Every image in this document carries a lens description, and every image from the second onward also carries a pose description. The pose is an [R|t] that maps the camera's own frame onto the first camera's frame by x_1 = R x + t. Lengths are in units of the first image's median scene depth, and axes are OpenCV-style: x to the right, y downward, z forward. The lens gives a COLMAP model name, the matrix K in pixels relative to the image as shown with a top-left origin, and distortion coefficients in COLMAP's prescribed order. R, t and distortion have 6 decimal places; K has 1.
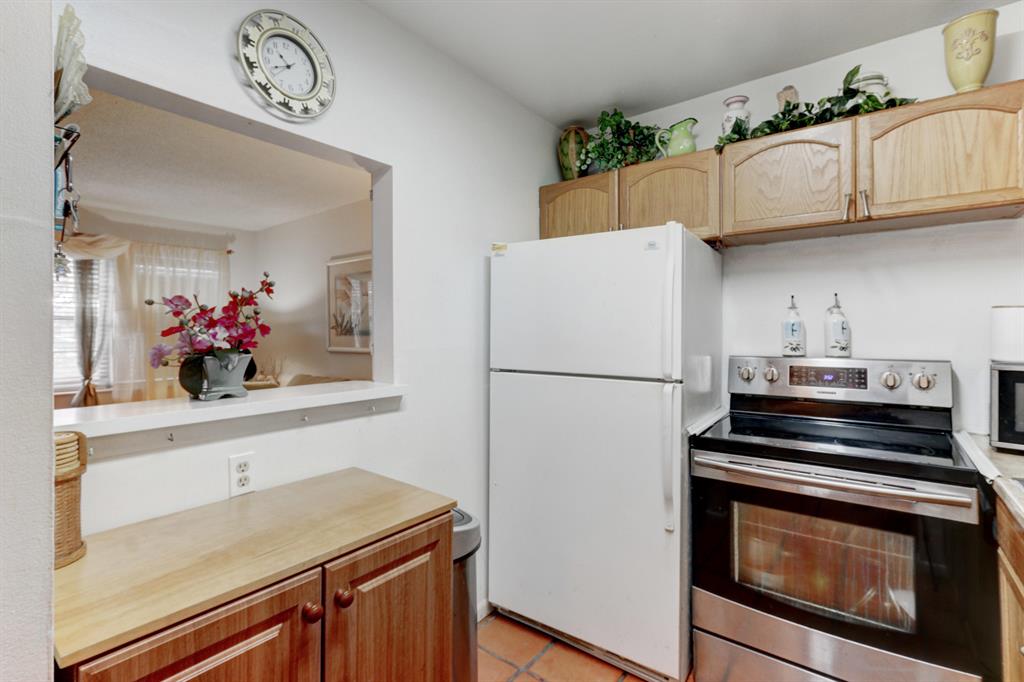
lens RADIAL K [[468.0, 0, 506.7], [0, 468.0, 331.7], [0, 0, 1]] dist [-0.001051, 0.001161]
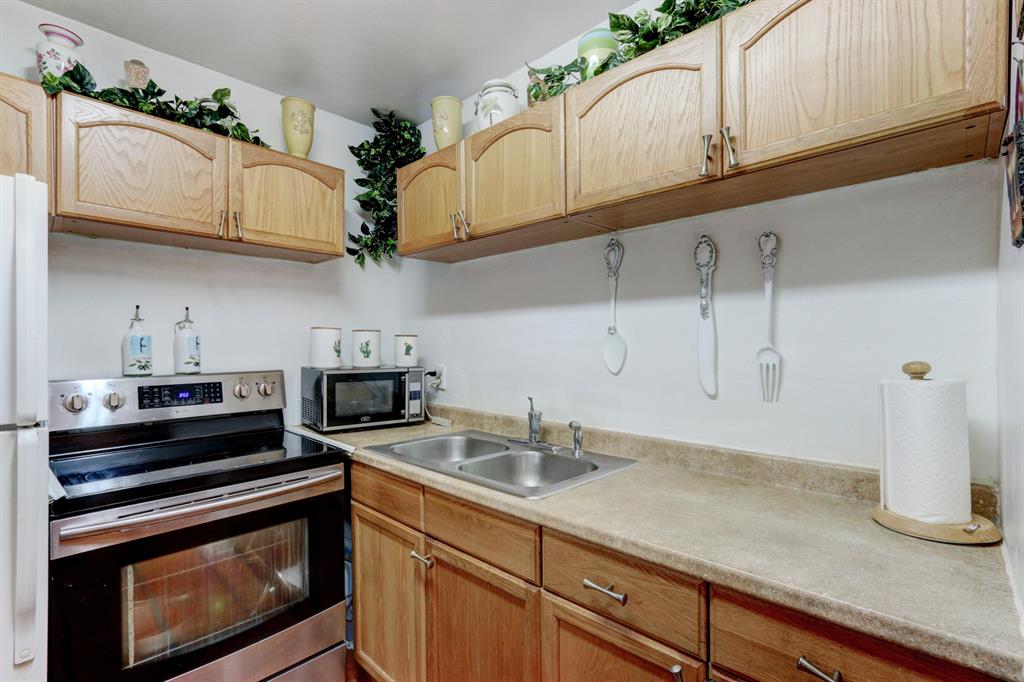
lens RADIAL K [[468.0, 0, 507.6], [0, 468.0, 346.3], [0, 0, 1]] dist [-0.001051, 0.001161]
pose [[0.109517, -0.004015, 0.993977, -0.200680], [0.004559, 0.999983, 0.003537, -0.002086], [-0.993974, 0.004144, 0.109534, 0.267429]]
